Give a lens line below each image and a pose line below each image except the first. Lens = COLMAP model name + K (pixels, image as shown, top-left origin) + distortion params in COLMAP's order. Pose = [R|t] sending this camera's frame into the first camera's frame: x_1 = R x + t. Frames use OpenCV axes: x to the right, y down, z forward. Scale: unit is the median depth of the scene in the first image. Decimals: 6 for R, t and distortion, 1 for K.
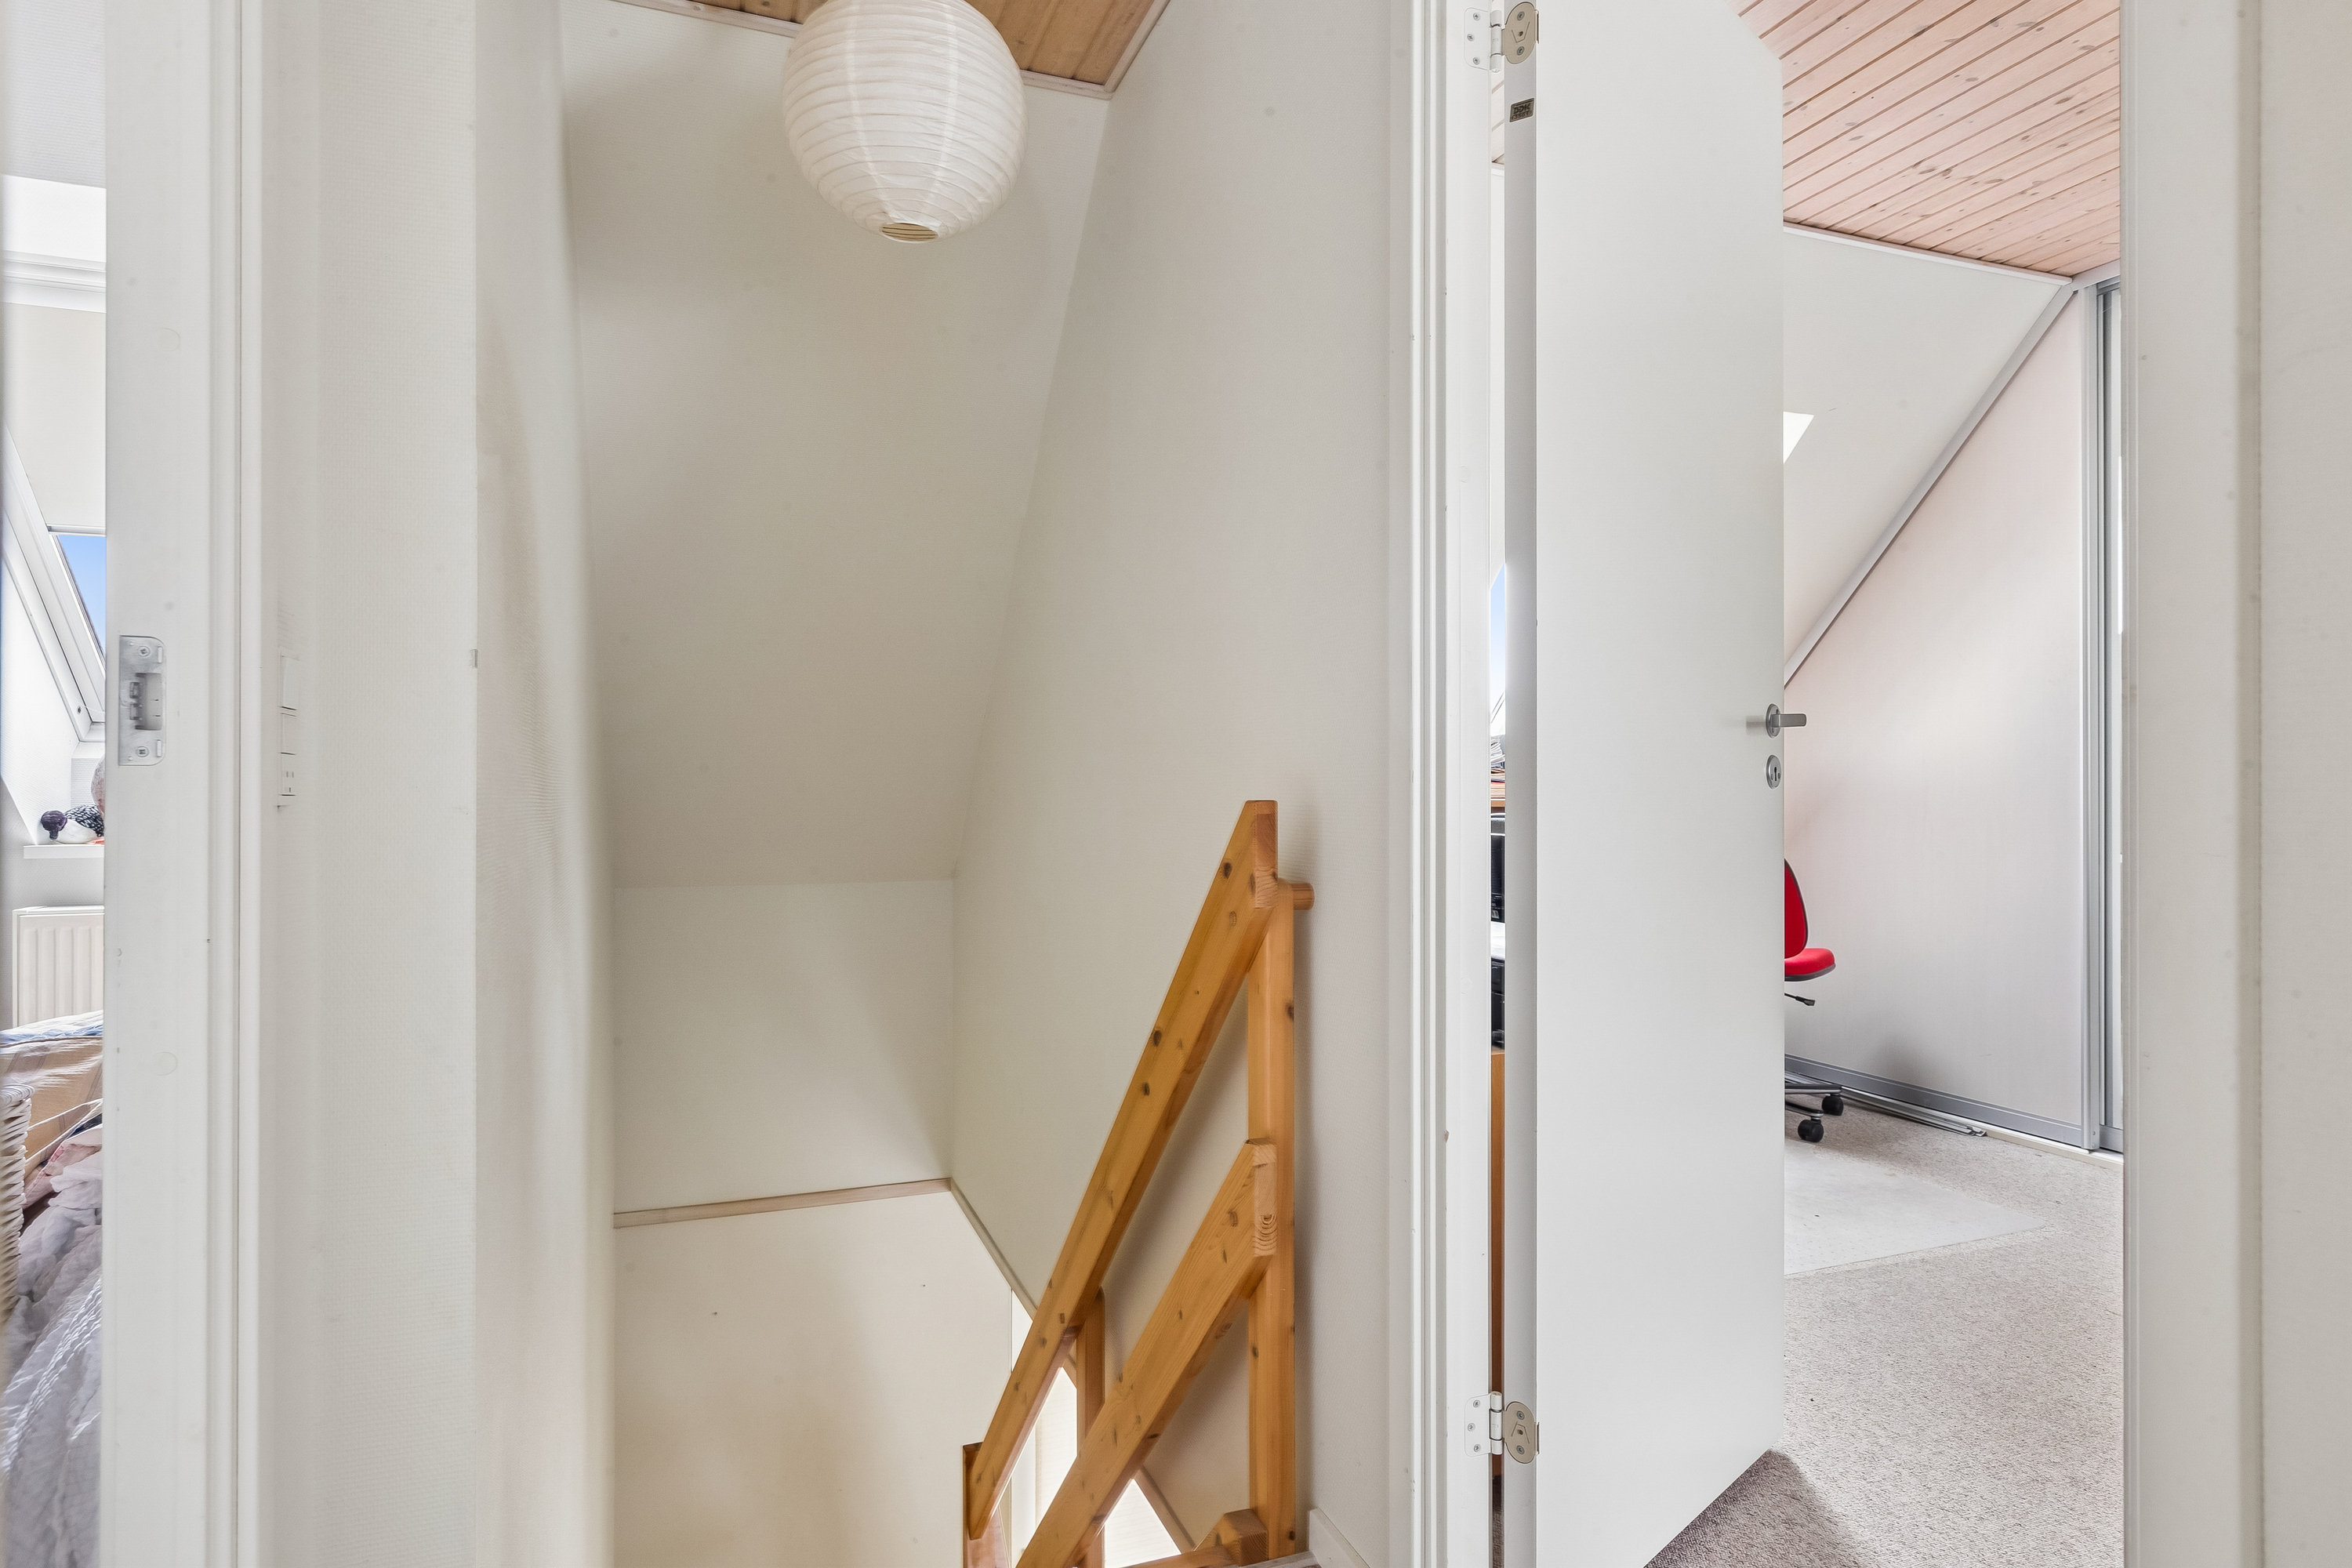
lens RADIAL K [[1280.7, 0, 1162.9], [0, 1280.7, 781.2], [0, 0, 1]] dist [-0.003637, 0.001813]
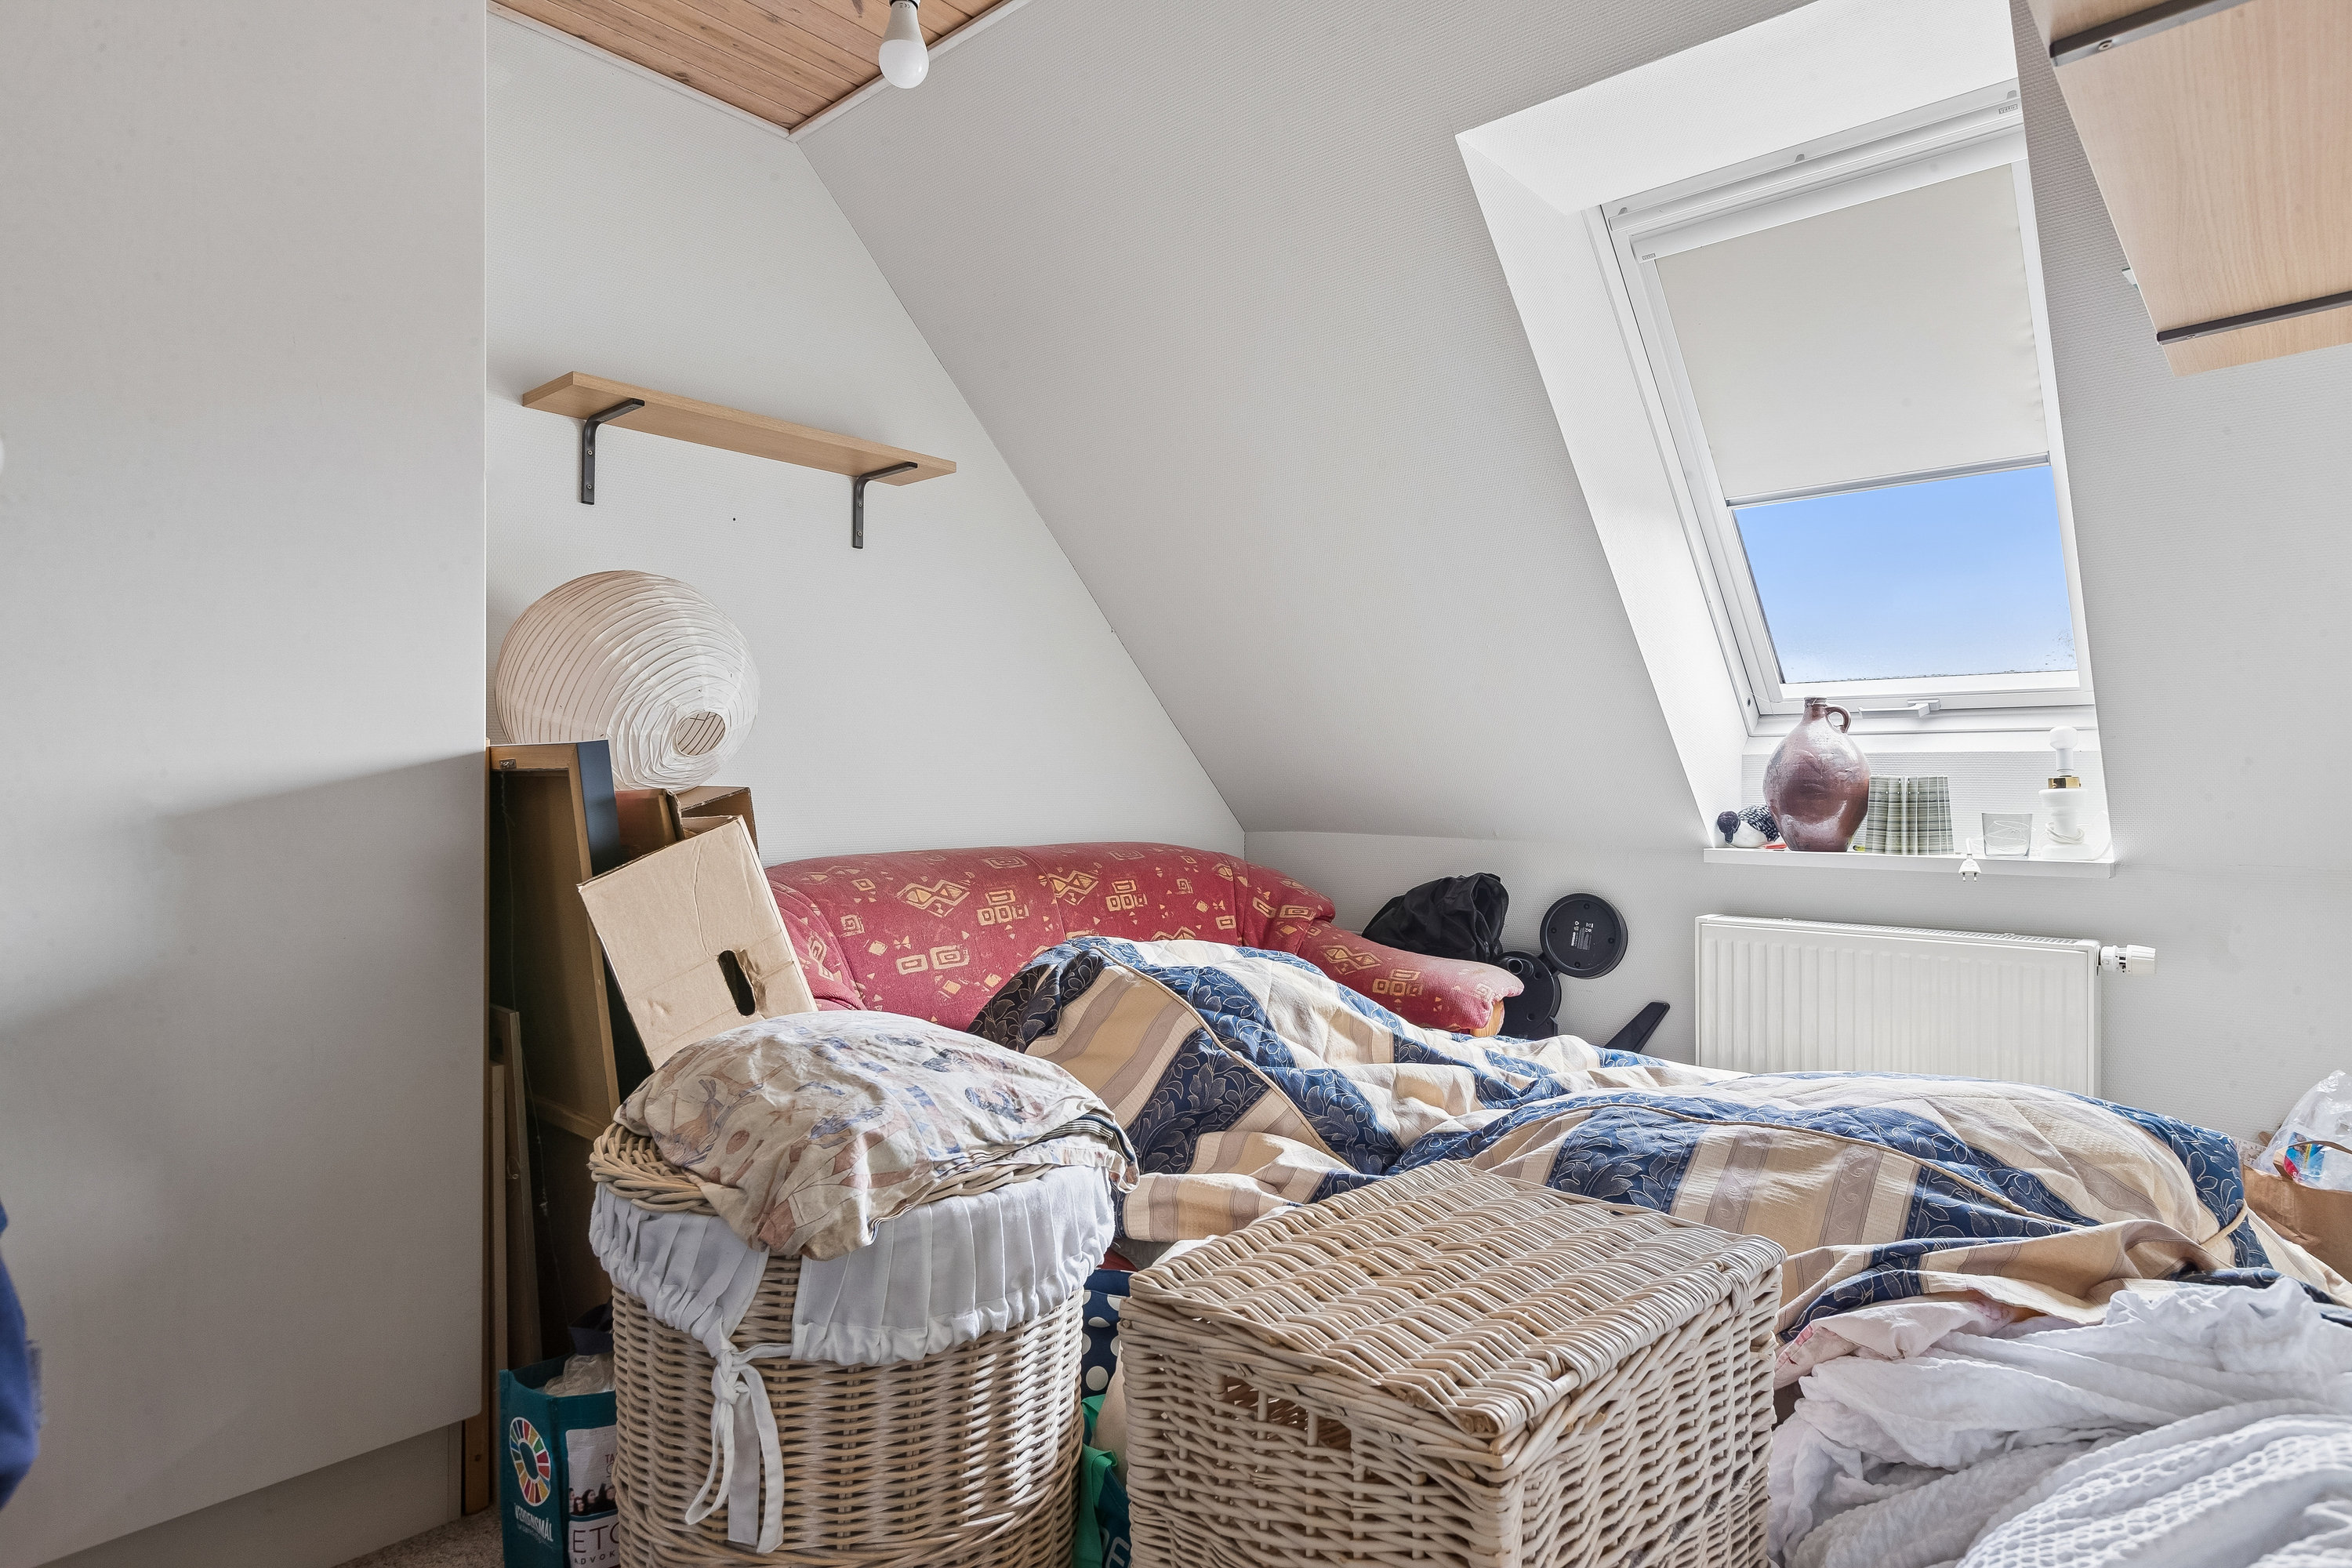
lens RADIAL K [[1280.7, 0, 1177.5], [0, 1280.7, 784.5], [0, 0, 1]] dist [-0.003637, 0.001813]
pose [[0.463593, 0.004137, -0.886039, -0.242973], [0.004400, 0.999966, 0.006971, -0.004667], [0.886037, -0.007131, 0.463559, 0.227318]]
